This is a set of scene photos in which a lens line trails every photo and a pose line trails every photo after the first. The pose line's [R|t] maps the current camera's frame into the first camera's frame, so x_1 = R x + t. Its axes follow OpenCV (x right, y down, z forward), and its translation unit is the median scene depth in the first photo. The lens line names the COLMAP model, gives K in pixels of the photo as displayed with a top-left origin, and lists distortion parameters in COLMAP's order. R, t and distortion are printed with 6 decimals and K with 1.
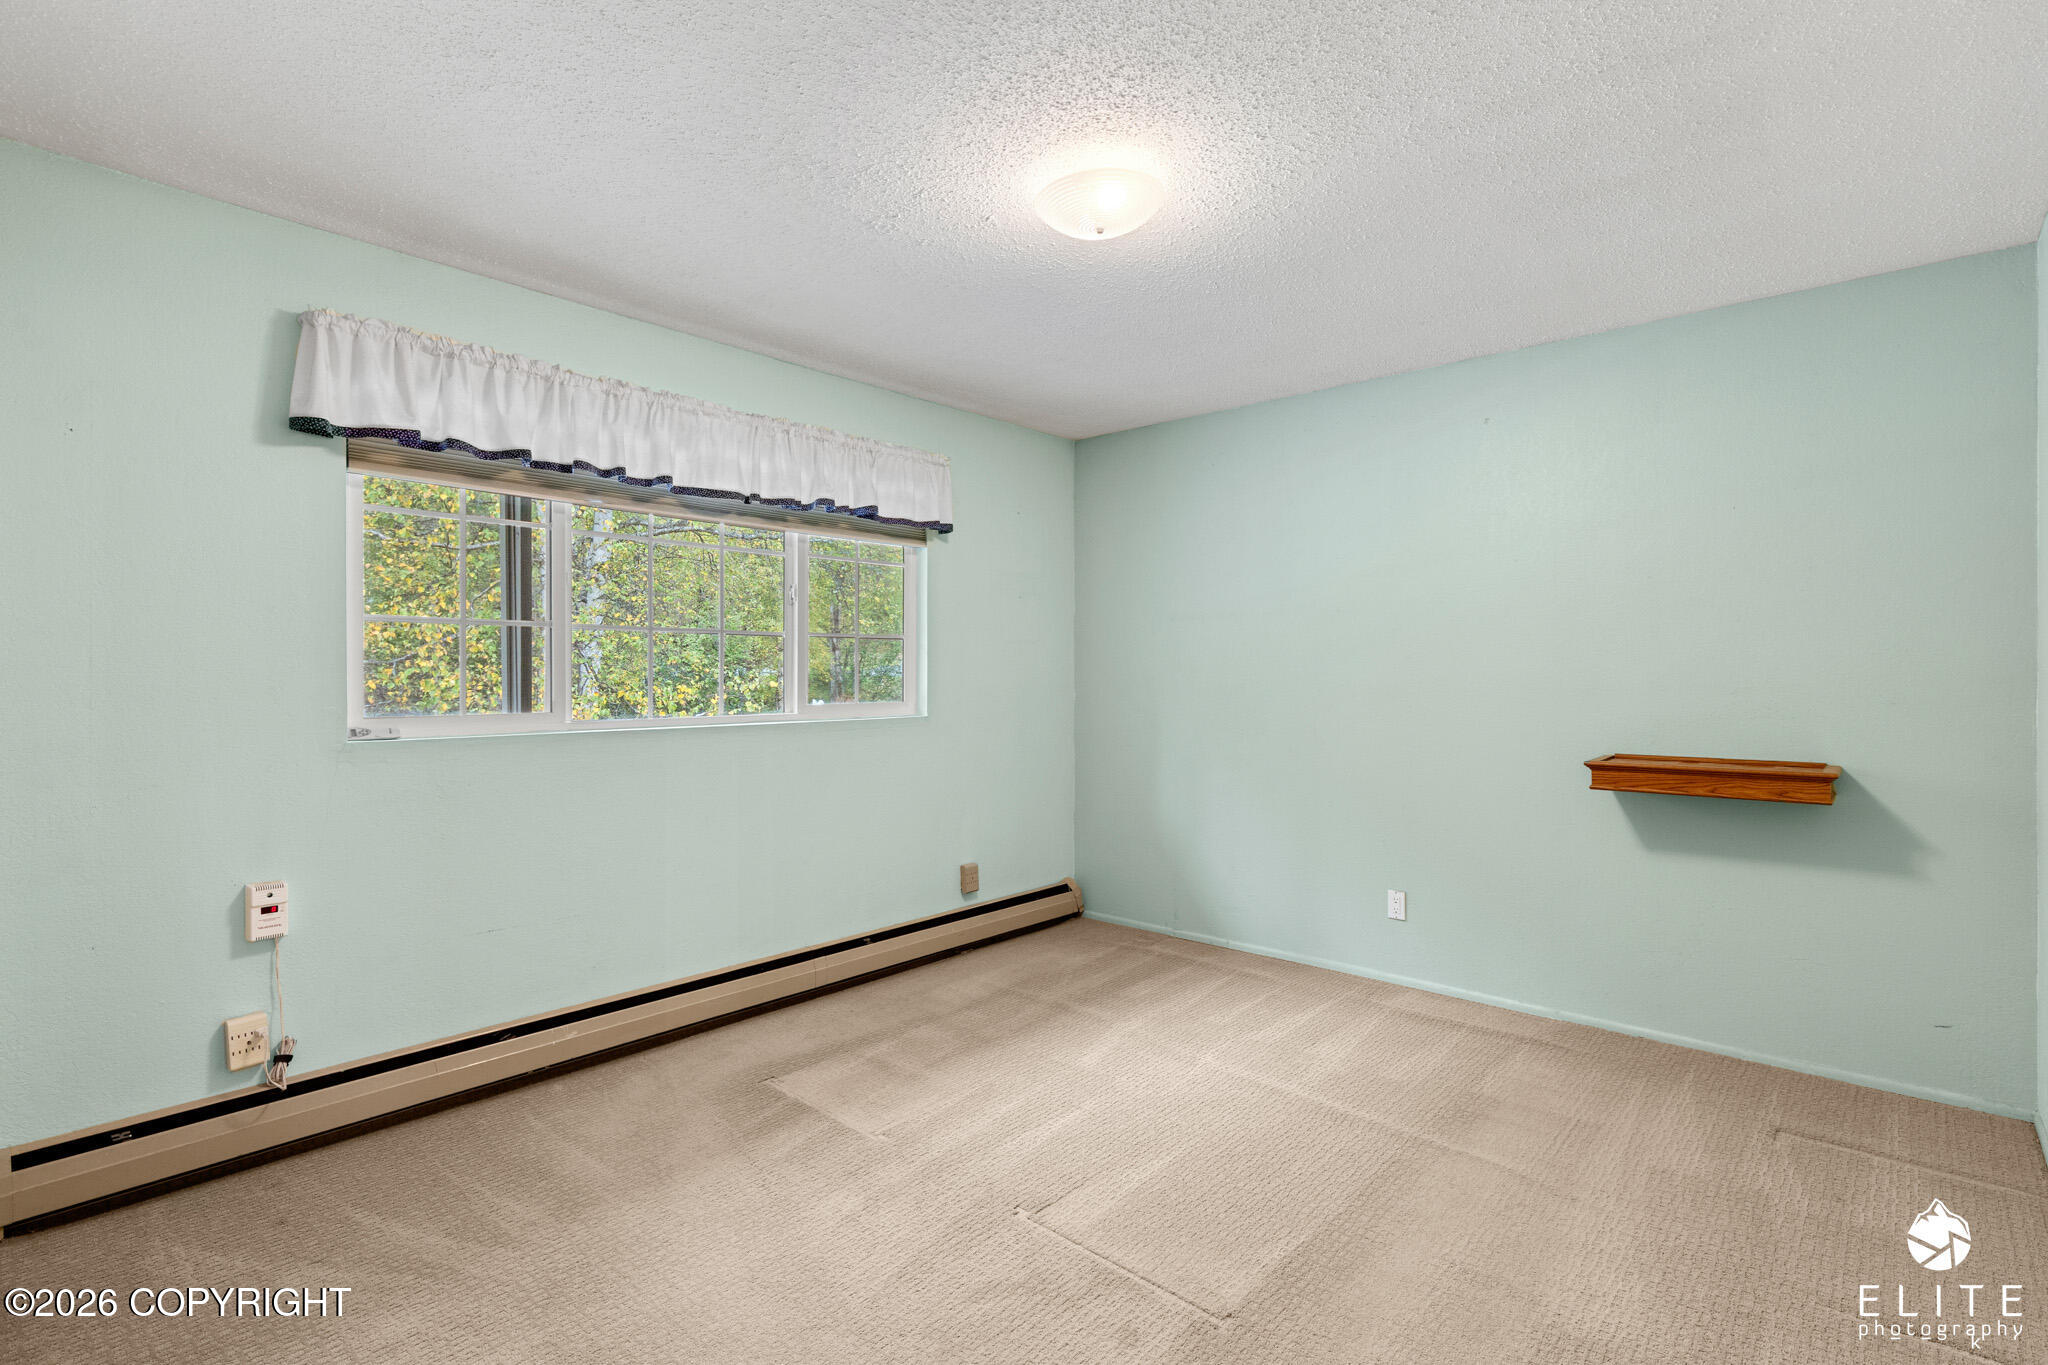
lens RADIAL K [[936.0, 0, 1040.0], [0, 936.0, 676.4], [0, 0, 1]] dist [0.012922, -0.004845]
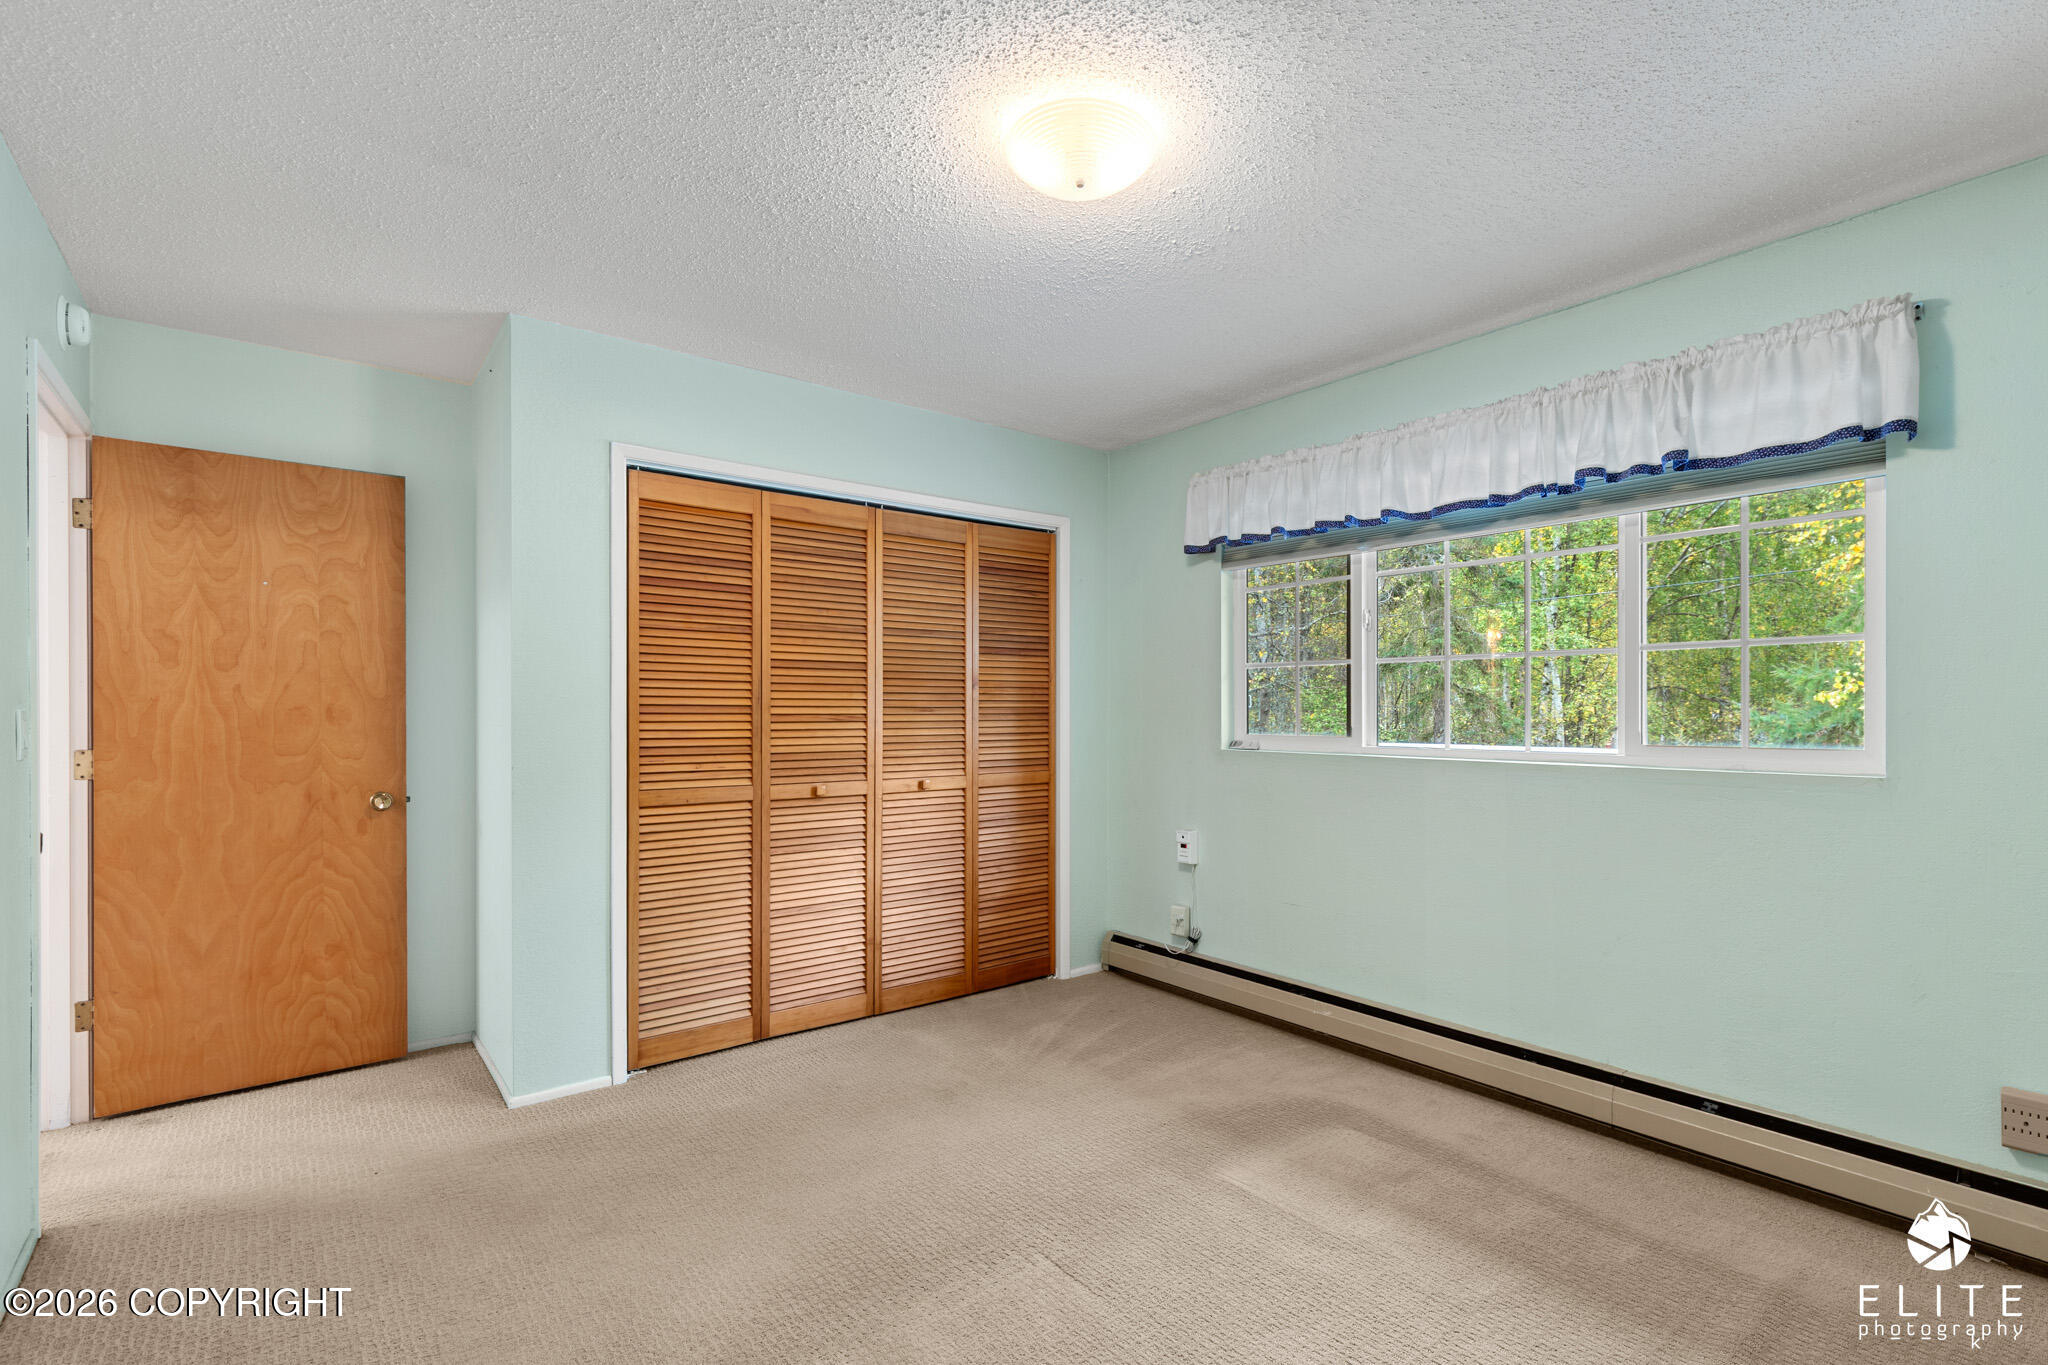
lens RADIAL K [[936.0, 0, 1037.7], [0, 936.0, 703.0], [0, 0, 1]] dist [0.012922, -0.004845]
pose [[-0.154045, 0.001214, -0.988063, 0.679119], [0.004431, 0.999990, 0.000537, -0.005550], [0.988054, -0.004296, -0.154048, 0.795098]]
